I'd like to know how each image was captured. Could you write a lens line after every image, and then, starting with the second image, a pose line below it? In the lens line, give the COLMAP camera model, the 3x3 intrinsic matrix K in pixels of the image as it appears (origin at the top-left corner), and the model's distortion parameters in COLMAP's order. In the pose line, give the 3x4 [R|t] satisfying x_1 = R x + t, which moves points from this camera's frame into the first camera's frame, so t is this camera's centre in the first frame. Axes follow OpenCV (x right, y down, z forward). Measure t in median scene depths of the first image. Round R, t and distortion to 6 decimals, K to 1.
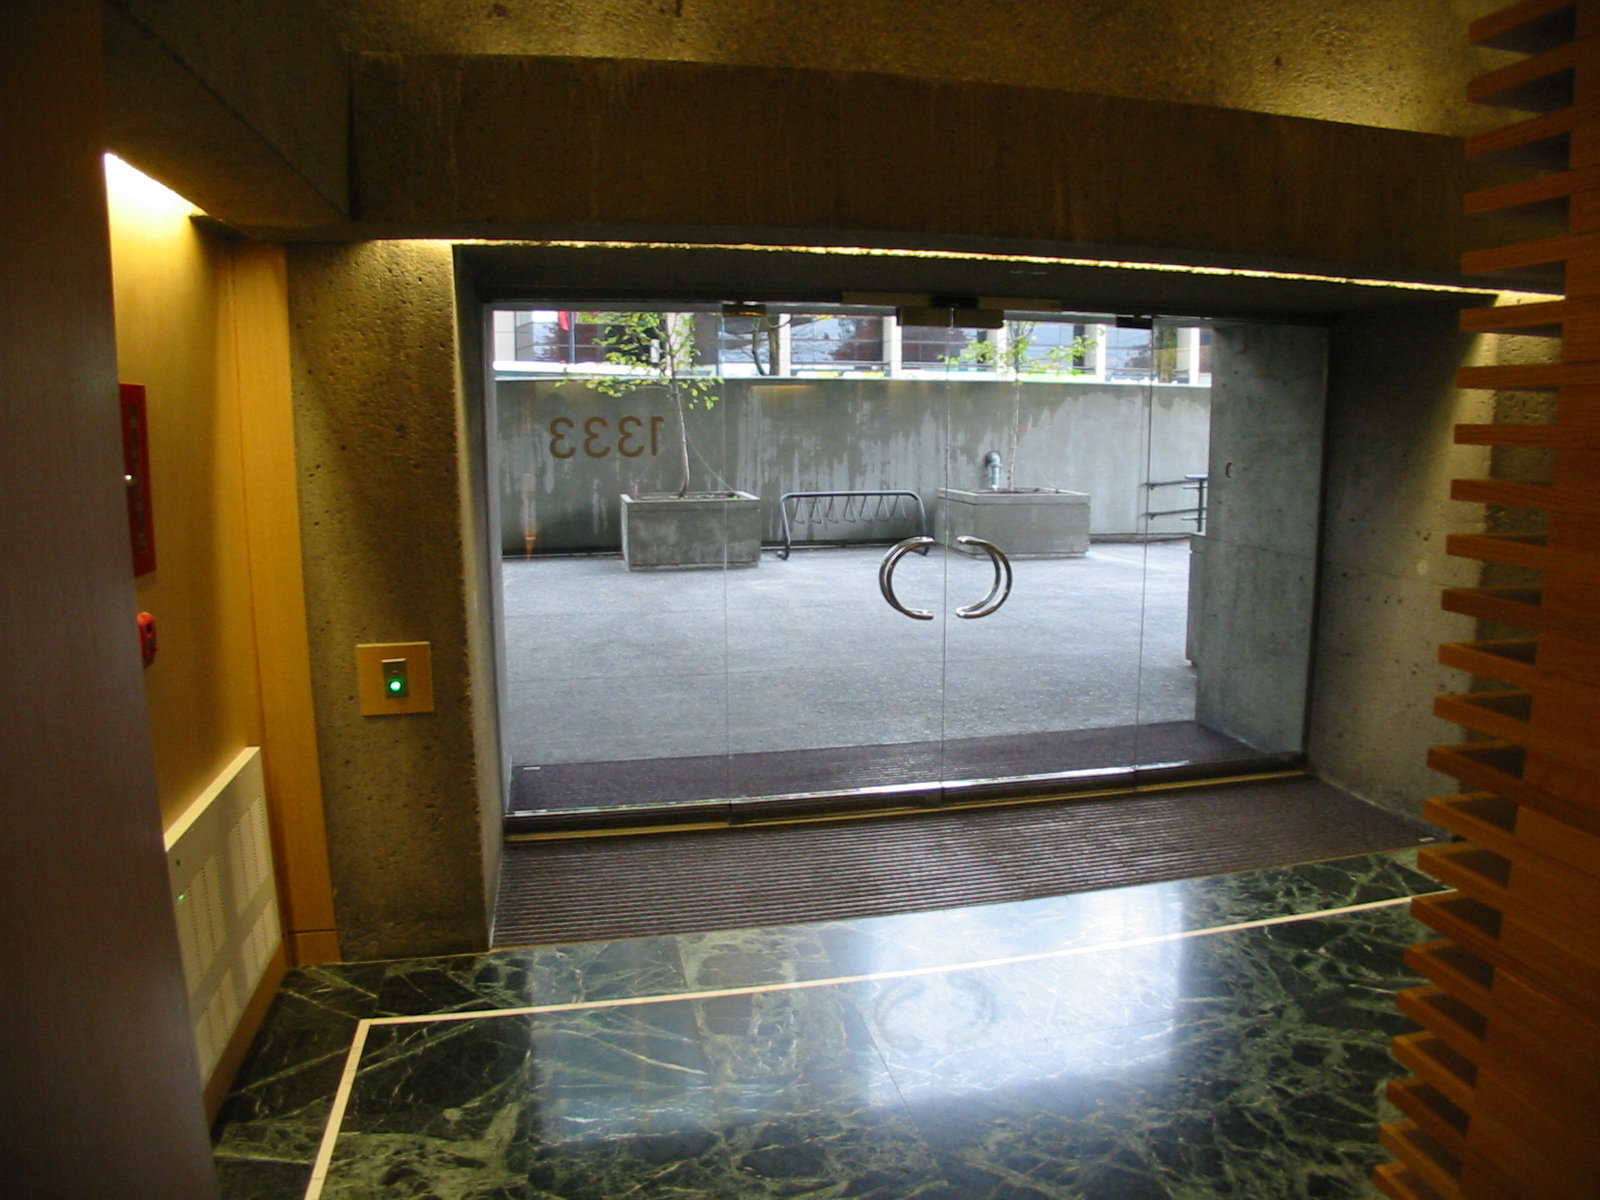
lens RADIAL K [[1122.8, 0, 800.0], [0, 1122.8, 600.0], [0, 0, 1]] dist [-0.146384, 0.003349]
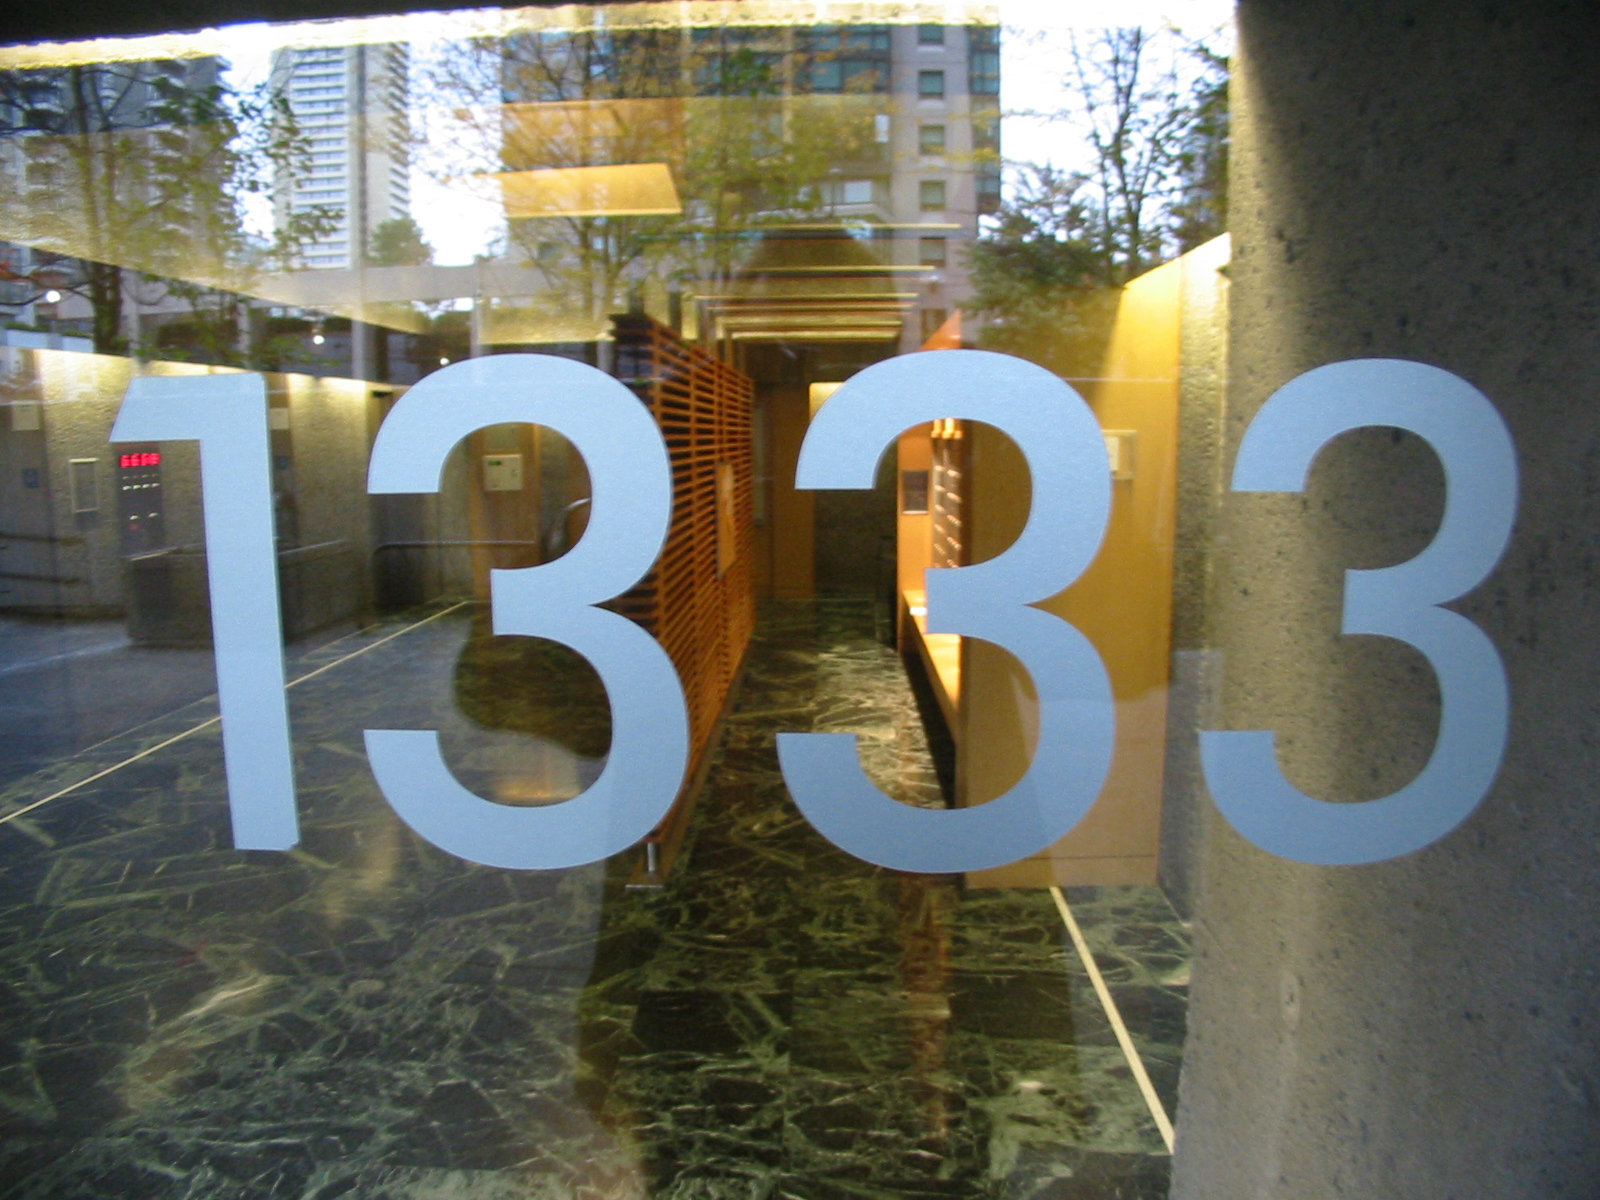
lens RADIAL K [[1122.8, 0, 800.0], [0, 1122.8, 600.0], [0, 0, 1]] dist [-0.146384, 0.003349]
pose [[-0.971695, -0.021552, 0.235256, -0.160092], [0.049733, 0.954852, 0.292889, -0.144198], [-0.230947, 0.296298, -0.926753, 0.908583]]
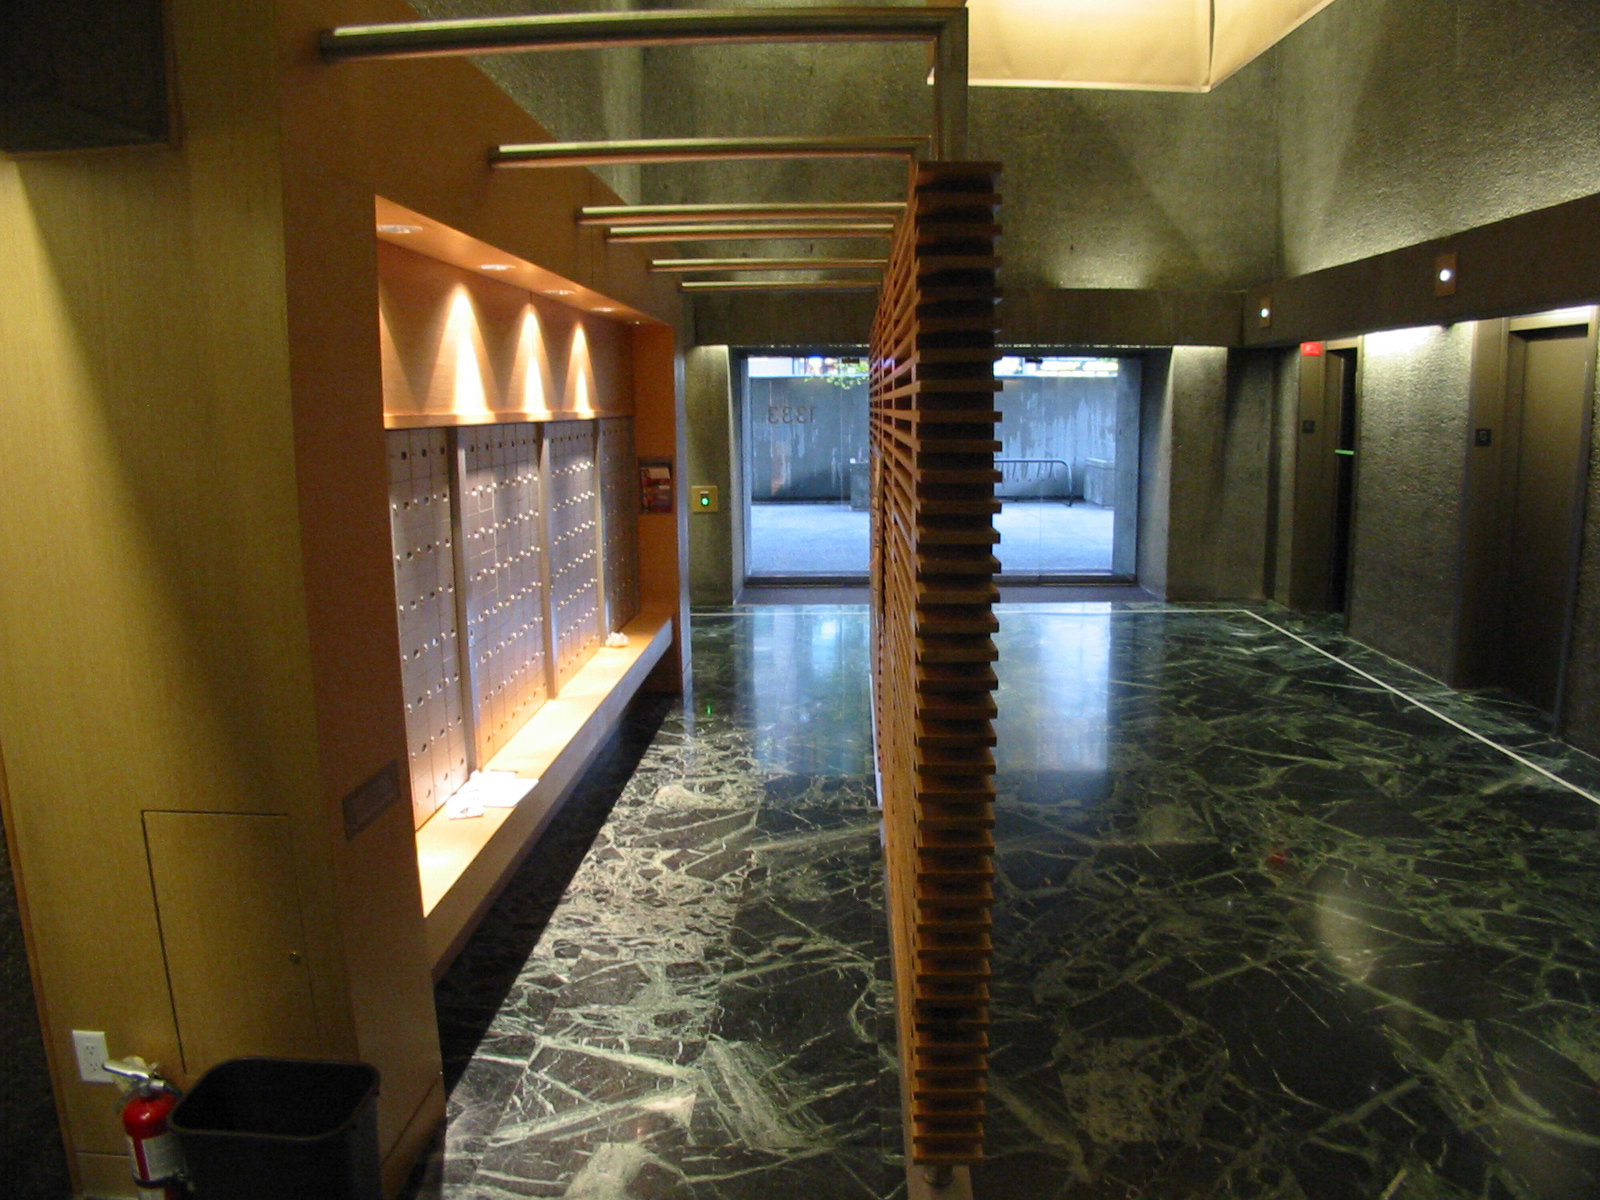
lens RADIAL K [[1122.8, 0, 800.0], [0, 1122.8, 600.0], [0, 0, 1]] dist [-0.146384, 0.003349]
pose [[0.969607, 0.037950, -0.241707, 0.368871], [-0.034476, 0.999233, 0.018586, 0.172096], [0.242227, -0.009688, 0.970171, -1.112629]]
